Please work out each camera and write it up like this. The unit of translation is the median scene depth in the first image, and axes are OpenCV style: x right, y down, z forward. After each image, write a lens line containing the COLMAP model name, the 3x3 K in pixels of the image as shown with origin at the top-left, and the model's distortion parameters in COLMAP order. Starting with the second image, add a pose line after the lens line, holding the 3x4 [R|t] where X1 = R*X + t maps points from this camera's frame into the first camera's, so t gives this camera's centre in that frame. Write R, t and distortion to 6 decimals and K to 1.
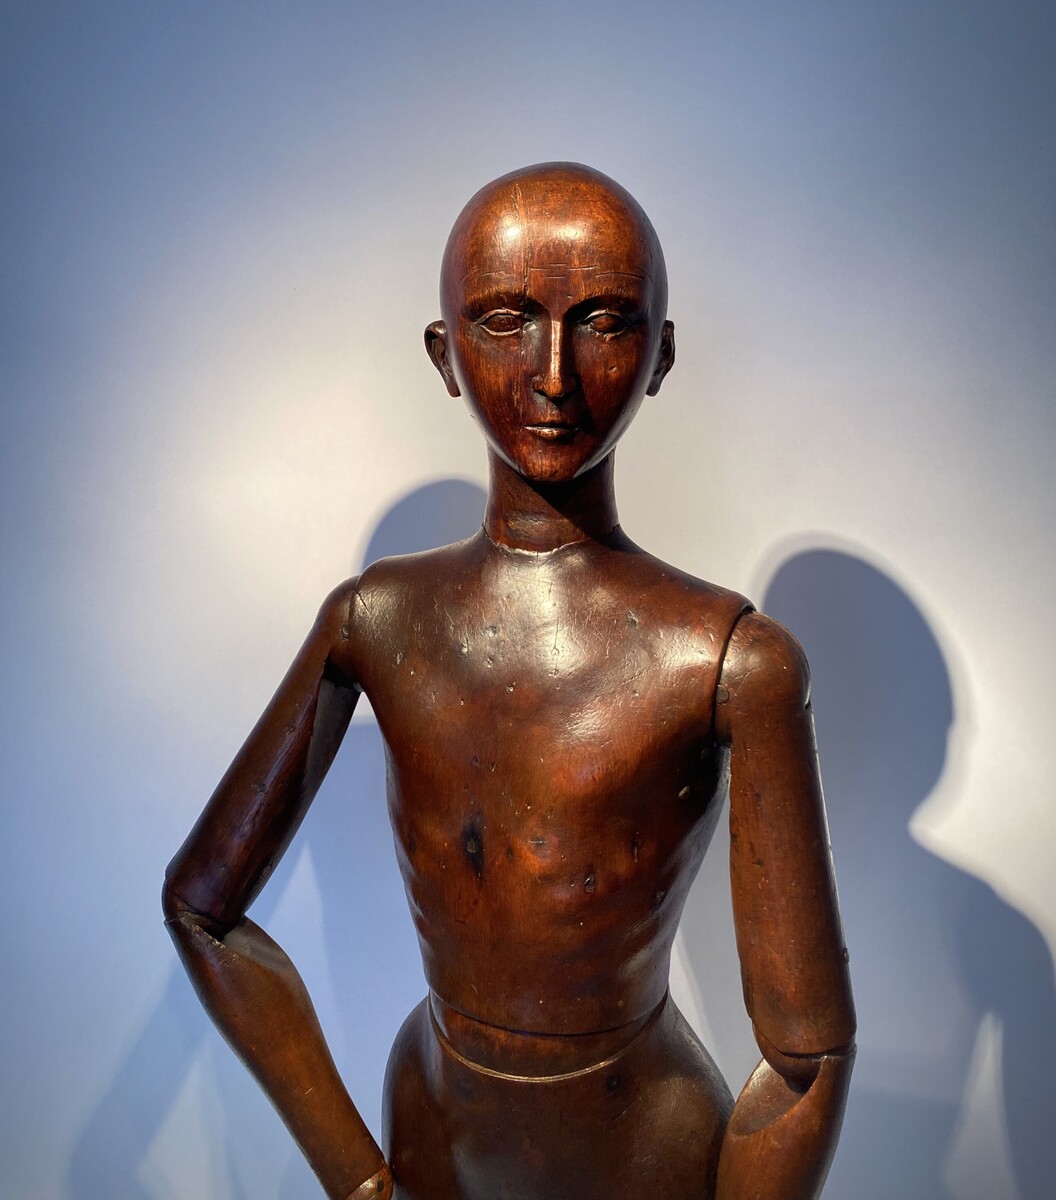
lens RADIAL K [[1109.0, 0, 527.0], [0, 1109.0, 445.8], [0, 0, 1]] dist [0.124515, -0.259862]
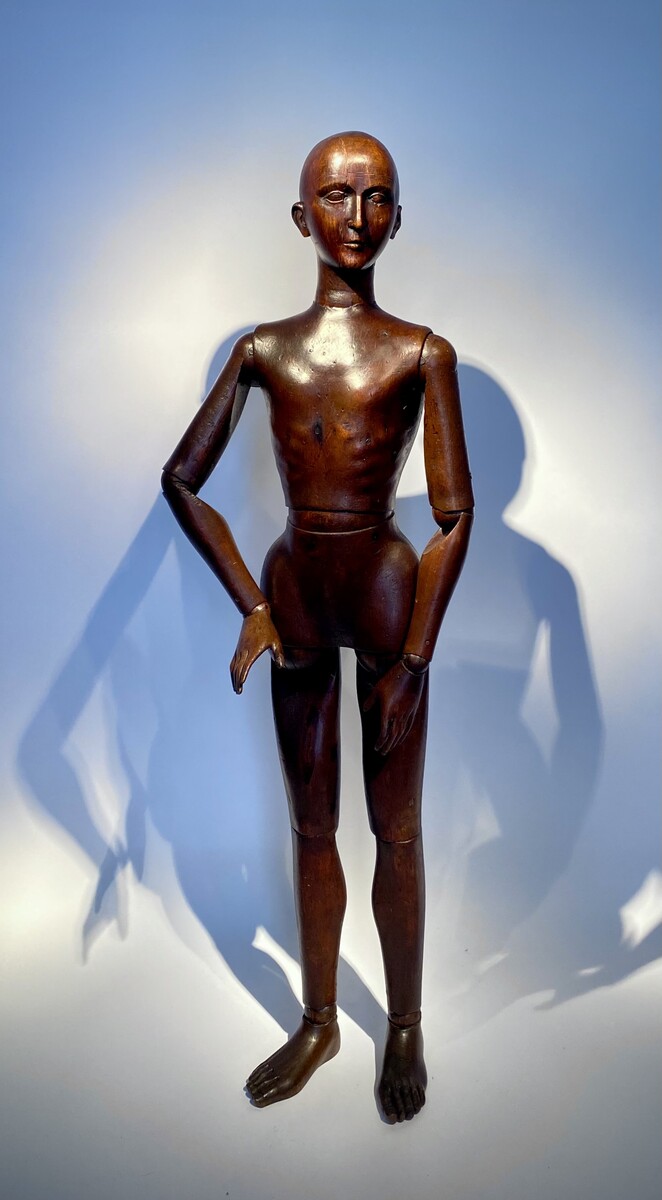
lens RADIAL K [[1073.1, 0, 348.9], [0, 1073.1, 588.0], [0, 0, 1]] dist [-0.015300, -0.004893]
pose [[0.986174, -0.019726, 0.164533, -0.371836], [0.001685, 0.994032, 0.109075, 0.452836], [-0.165703, -0.107290, 0.980322, -1.293288]]
